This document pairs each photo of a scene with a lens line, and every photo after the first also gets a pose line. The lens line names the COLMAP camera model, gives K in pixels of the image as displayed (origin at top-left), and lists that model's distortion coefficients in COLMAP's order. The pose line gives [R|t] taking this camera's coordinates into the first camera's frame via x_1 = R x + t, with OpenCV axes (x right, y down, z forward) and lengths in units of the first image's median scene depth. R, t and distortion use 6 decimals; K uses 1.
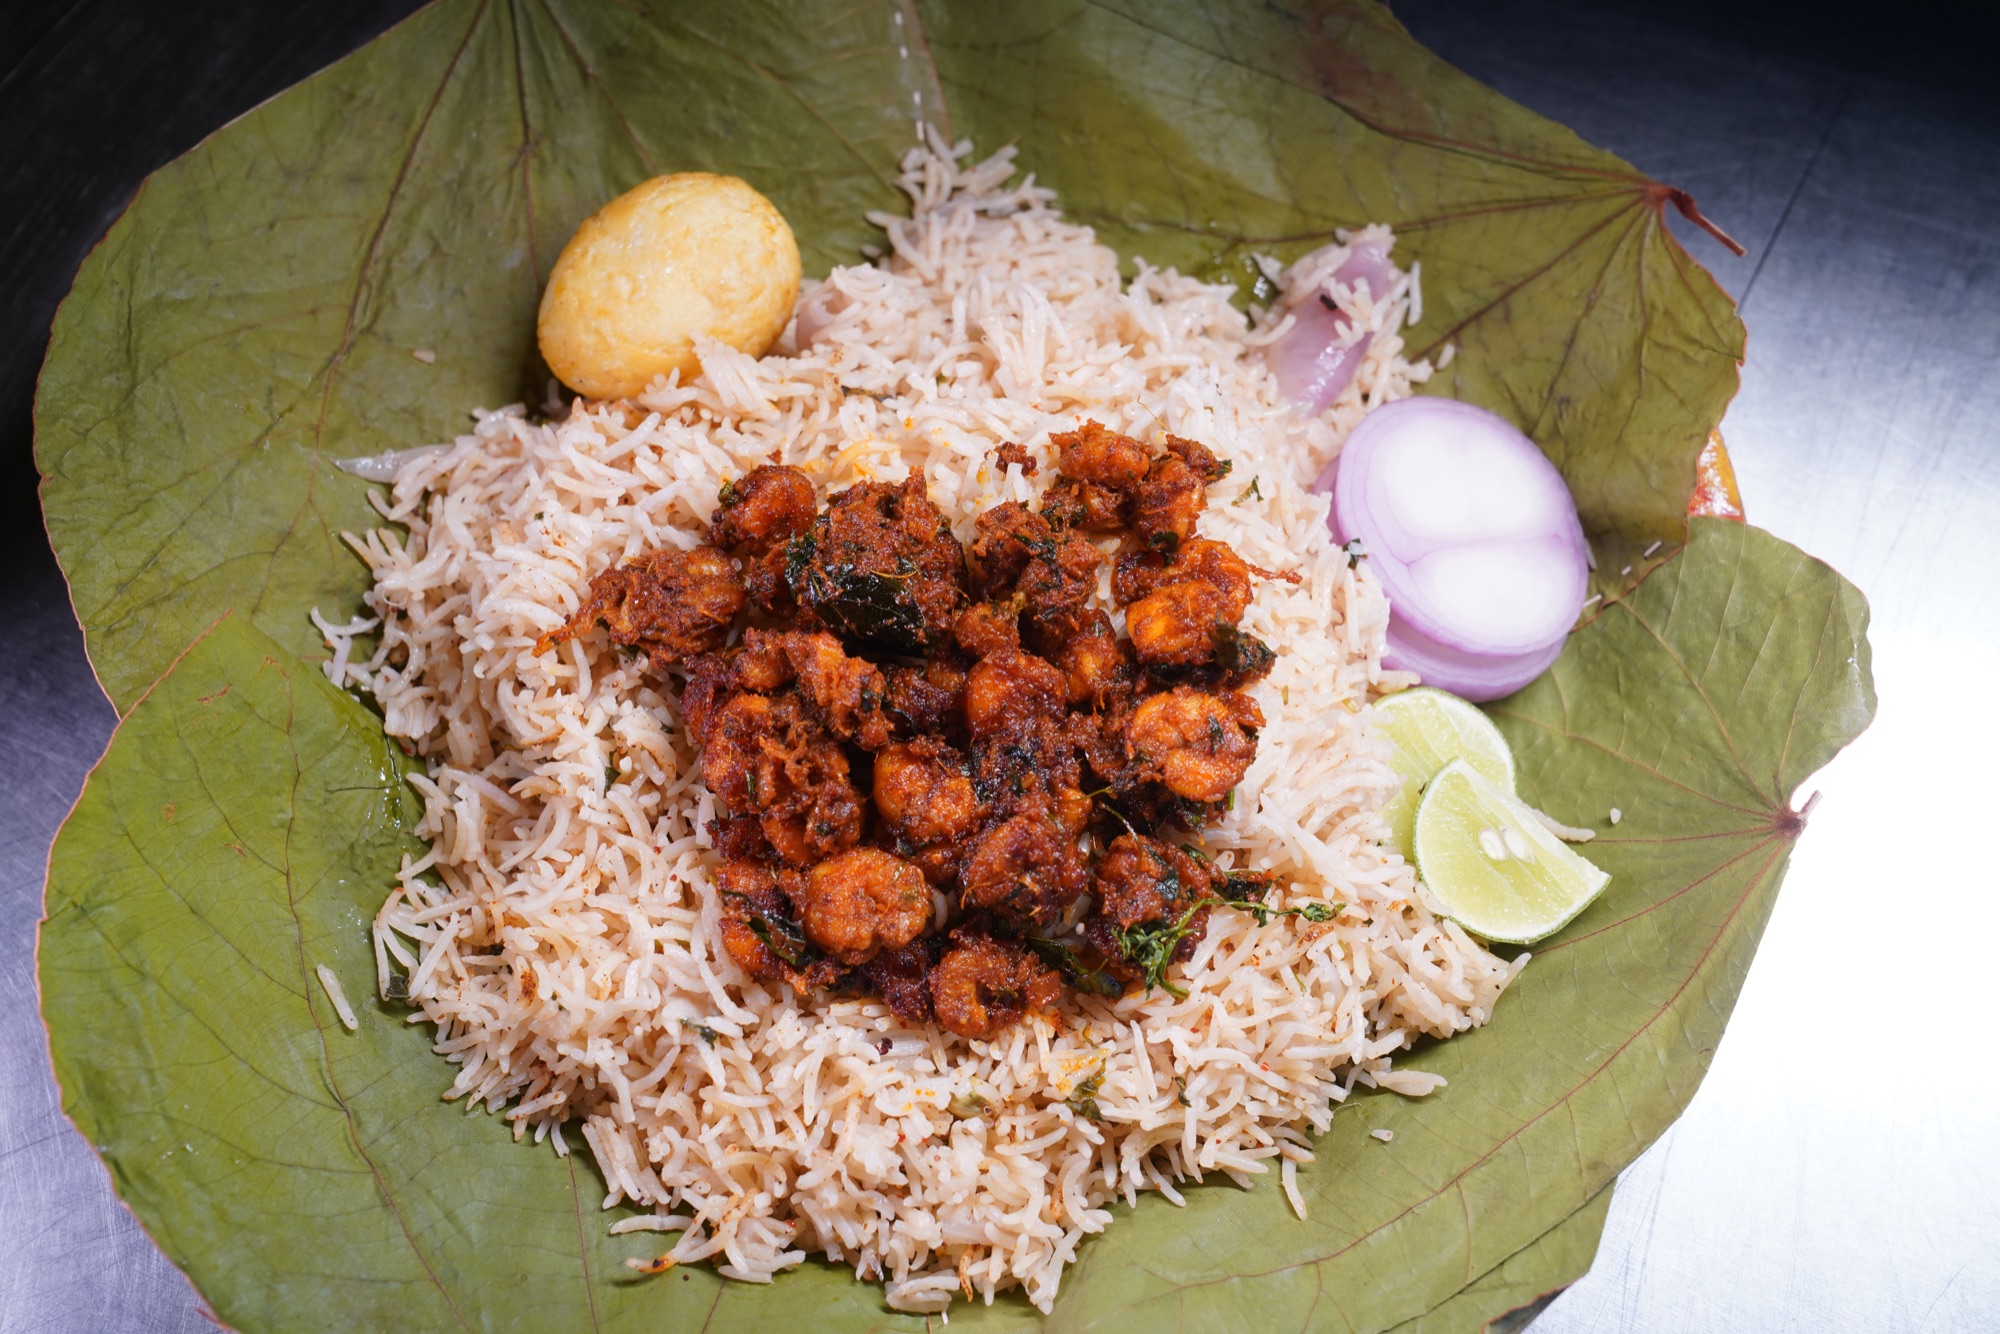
lens RADIAL K [[2330.7, 0, 1000.0], [0, 2330.7, 667.0], [0, 0, 1]] dist [0.052224, 0.002640]
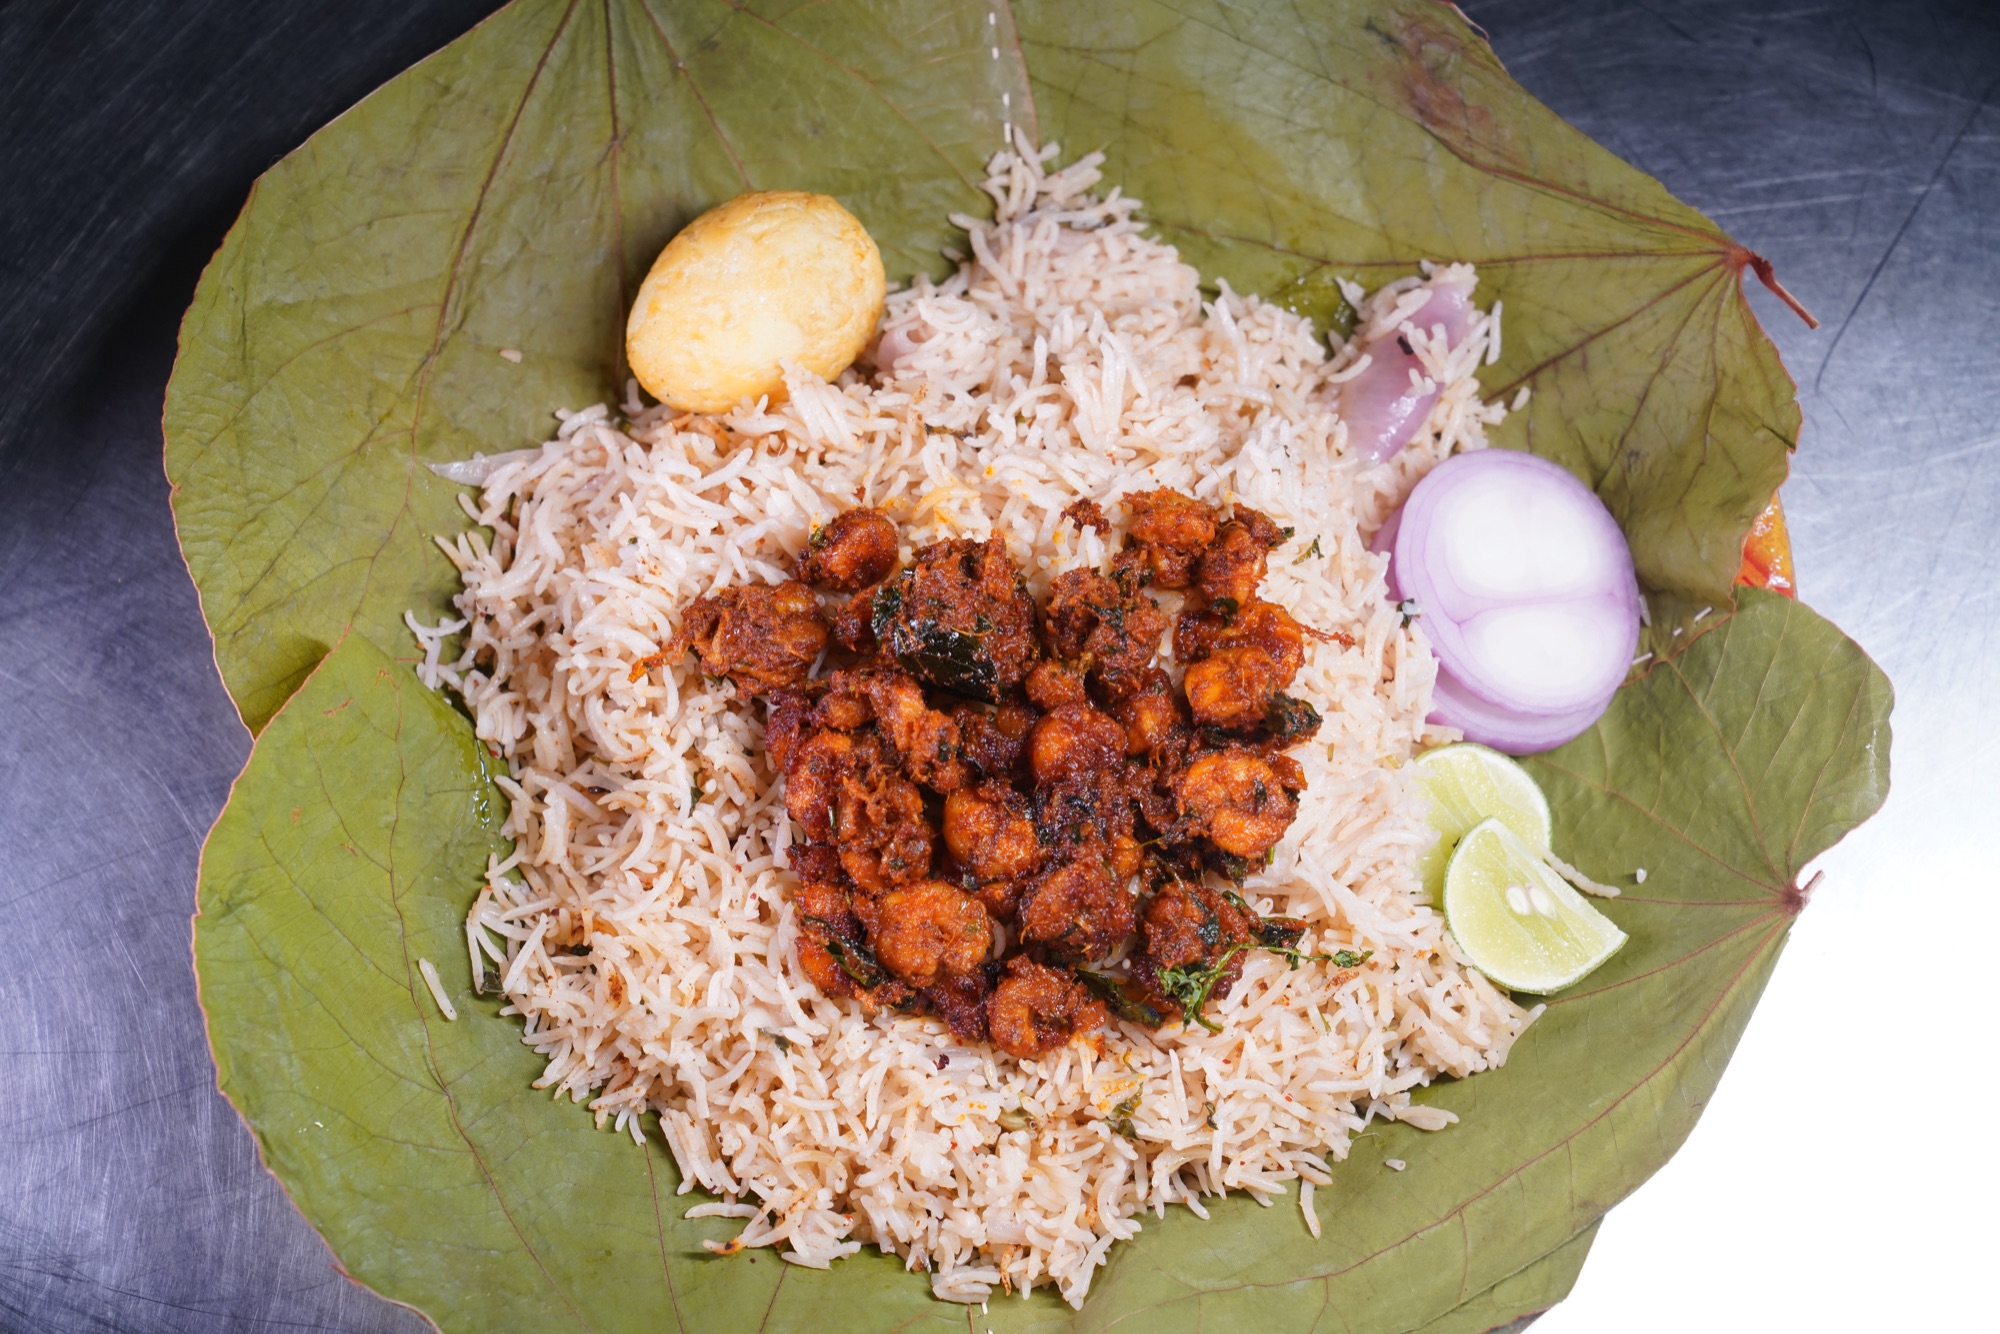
lens RADIAL K [[3656.0, 0, 1000.0], [0, 3656.0, 667.0], [0, 0, 1]] dist [0.203361, 0.025787]
pose [[0.998619, 0.052444, 0.003098, -0.035766], [-0.052513, 0.994757, 0.087756, -0.166329], [0.001520, -0.087798, 0.996137, -0.665360]]
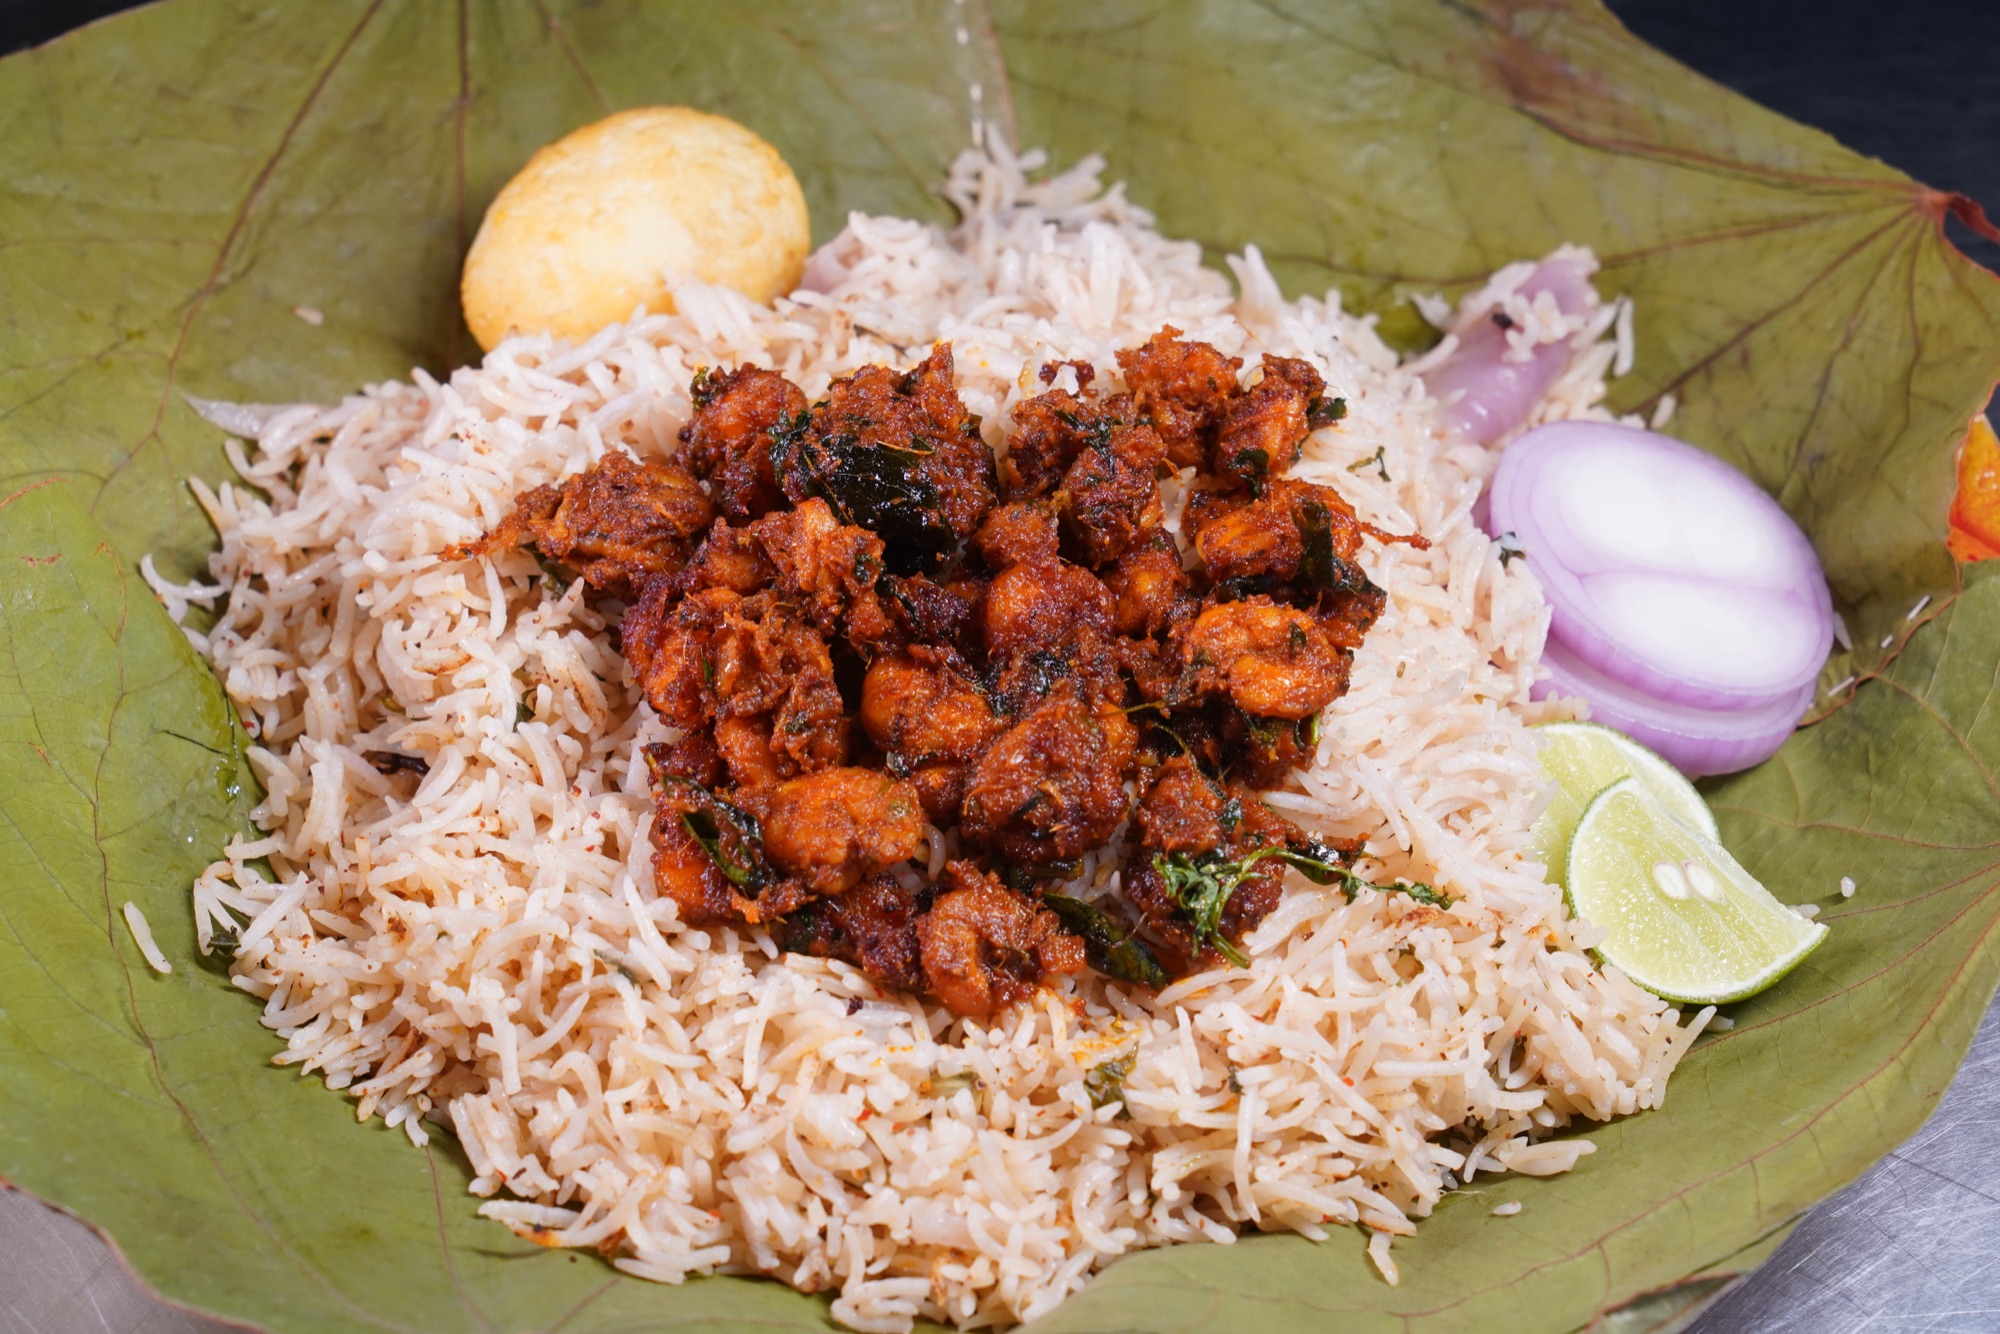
lens RADIAL K [[5727.5, 0, 1000.0], [0, 5727.5, 667.0], [0, 0, 1]] dist [0.186044, 0.863128]
pose [[0.997854, 0.050579, -0.041581, 0.069234], [-0.062535, 0.924398, -0.376267, 0.736892], [0.019406, 0.378060, 0.925578, -0.761427]]
